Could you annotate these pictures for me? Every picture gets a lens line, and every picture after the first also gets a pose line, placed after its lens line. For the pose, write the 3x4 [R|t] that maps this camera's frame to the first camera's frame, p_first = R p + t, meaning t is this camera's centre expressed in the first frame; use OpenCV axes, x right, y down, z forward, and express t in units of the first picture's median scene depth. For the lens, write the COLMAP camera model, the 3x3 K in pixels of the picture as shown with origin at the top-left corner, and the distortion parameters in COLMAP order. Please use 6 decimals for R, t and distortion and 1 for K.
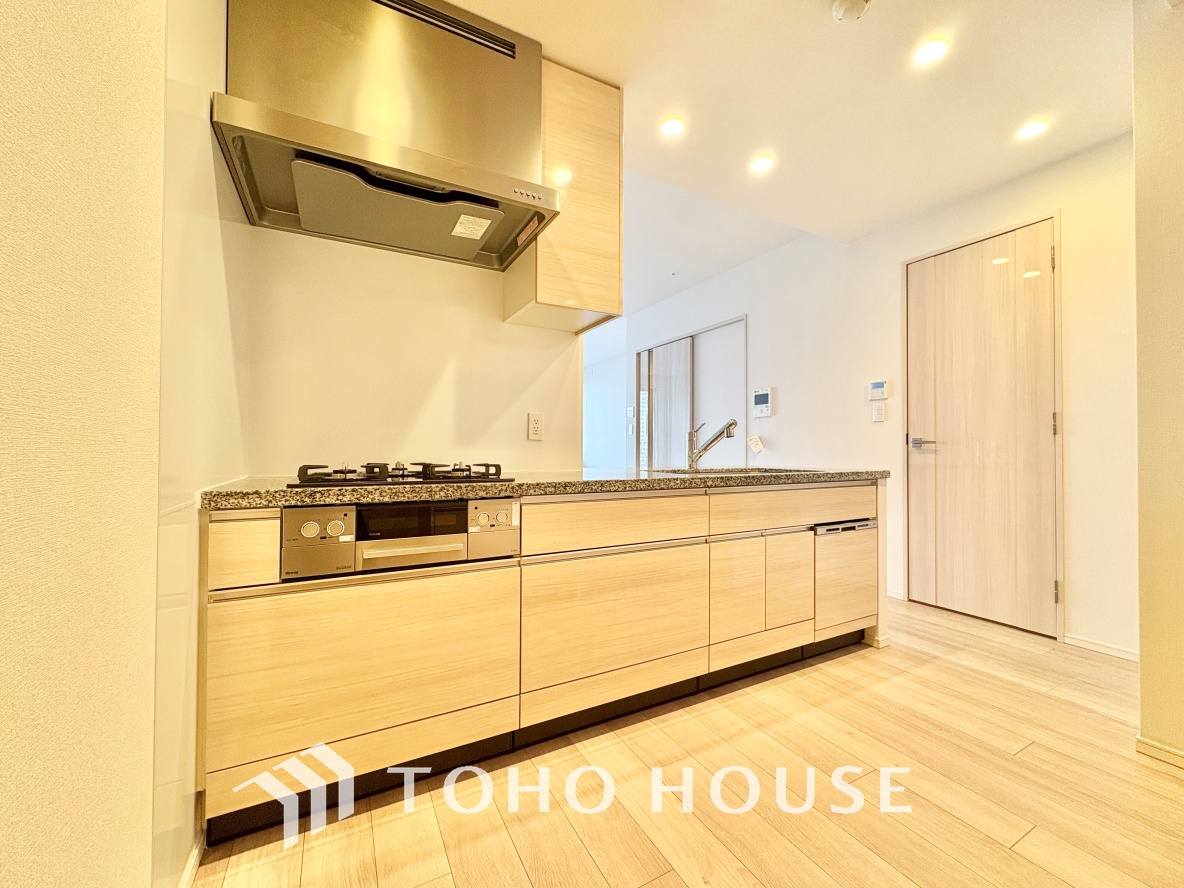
lens RADIAL K [[473.0, 0, 589.2], [0, 473.0, 445.3], [0, 0, 1]] dist [0.000119, -0.000215]
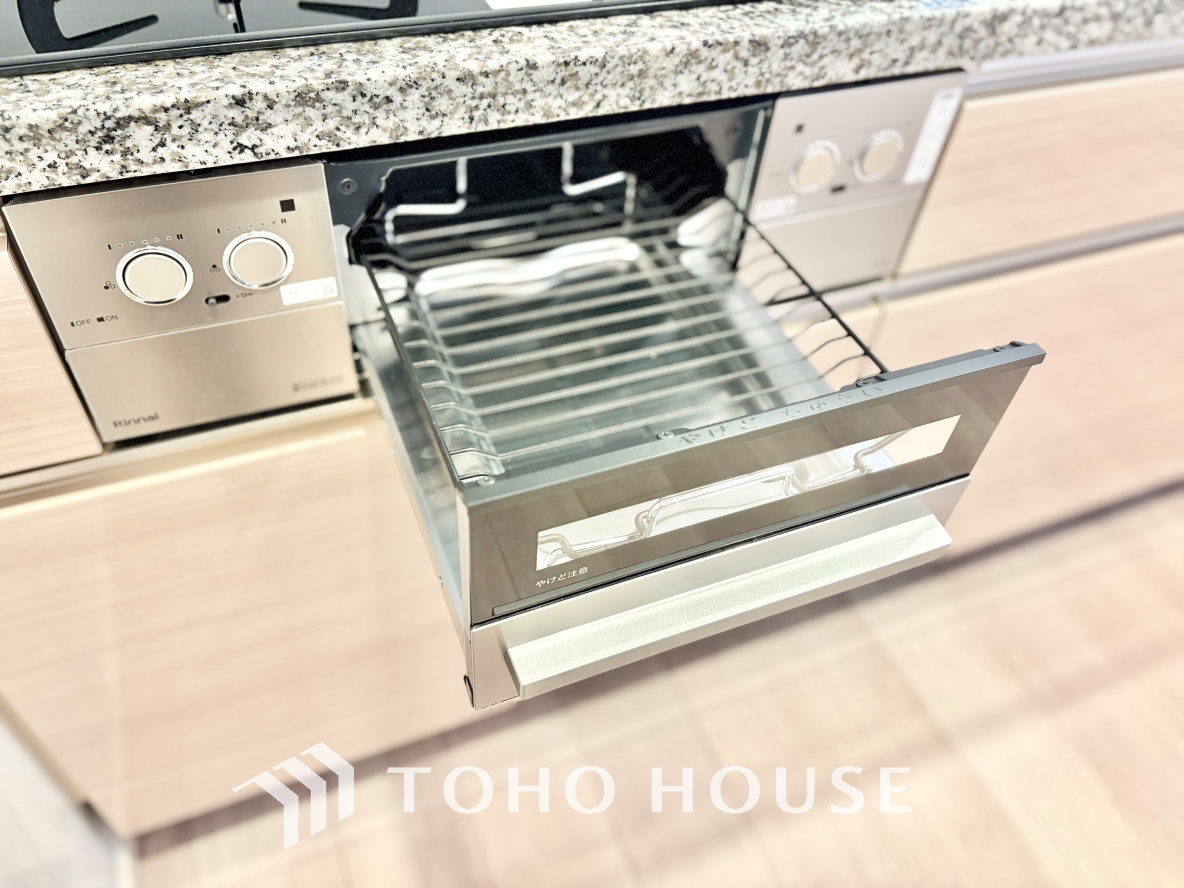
lens RADIAL K [[919.4, 0, 592.9], [0, 919.4, 442.1], [0, 0, 1]] dist [-0.002547, -0.006744]
pose [[0.992938, 0.117444, -0.016751, -0.352989], [-0.067146, 0.672778, 0.736791, -0.098578], [0.097801, -0.730464, 0.675912, 0.643961]]
